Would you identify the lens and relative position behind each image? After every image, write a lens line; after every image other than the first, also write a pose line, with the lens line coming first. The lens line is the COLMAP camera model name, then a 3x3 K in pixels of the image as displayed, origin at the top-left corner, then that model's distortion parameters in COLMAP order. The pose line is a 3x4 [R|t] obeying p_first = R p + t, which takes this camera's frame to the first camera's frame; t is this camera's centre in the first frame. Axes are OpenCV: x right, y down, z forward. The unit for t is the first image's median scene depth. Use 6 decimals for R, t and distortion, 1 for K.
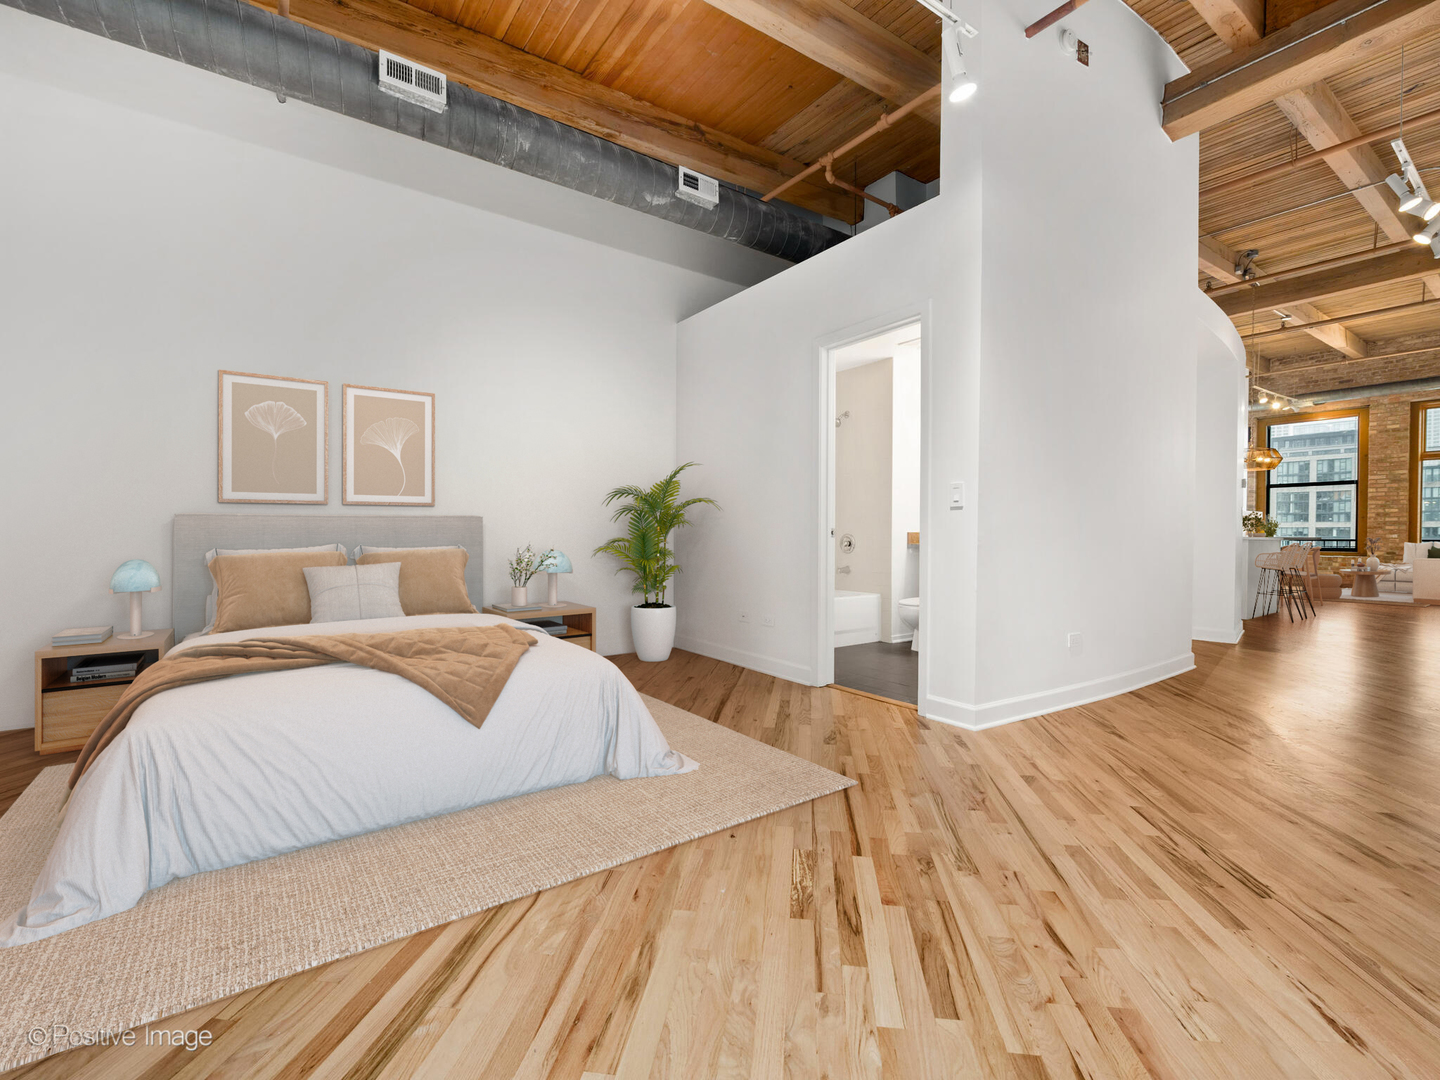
lens RADIAL K [[646.2, 0, 726.8], [0, 646.2, 543.9], [0, 0, 1]] dist [-0.008643, 0.001110]
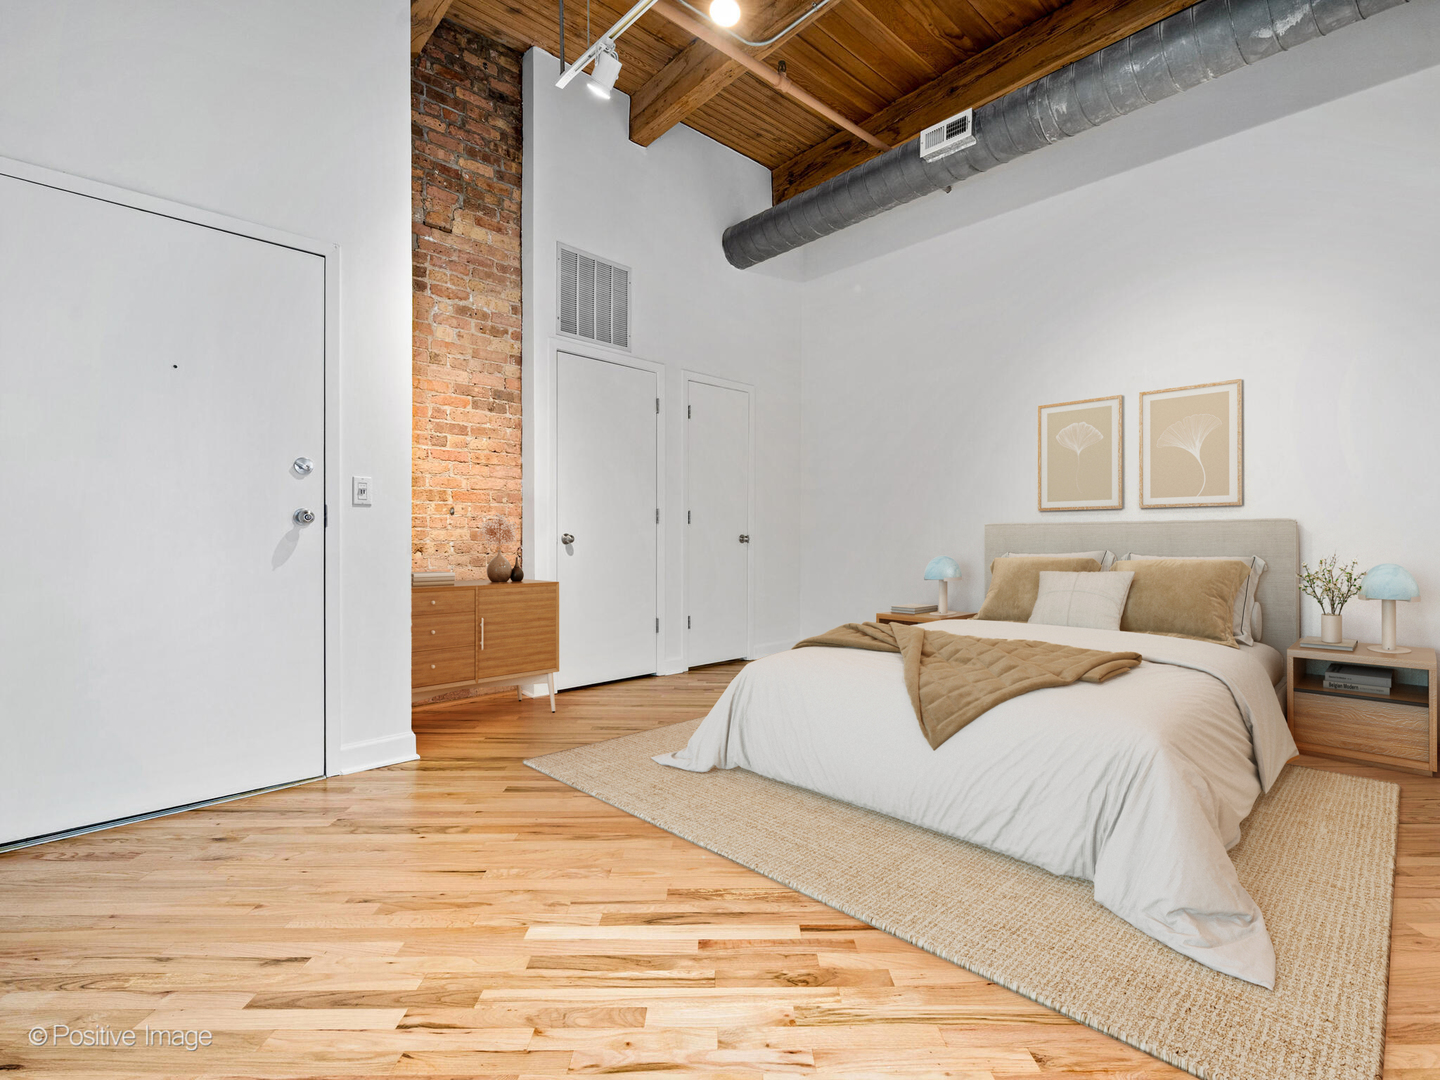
lens RADIAL K [[694.1, 0, 723.6], [0, 694.1, 533.0], [0, 0, 1]] dist [-0.004062, 0.000533]
pose [[0.129281, -0.006799, -0.991585, 0.624452], [-0.015123, 0.999847, -0.008827, -0.011636], [0.991493, 0.016137, 0.129158, 0.447610]]
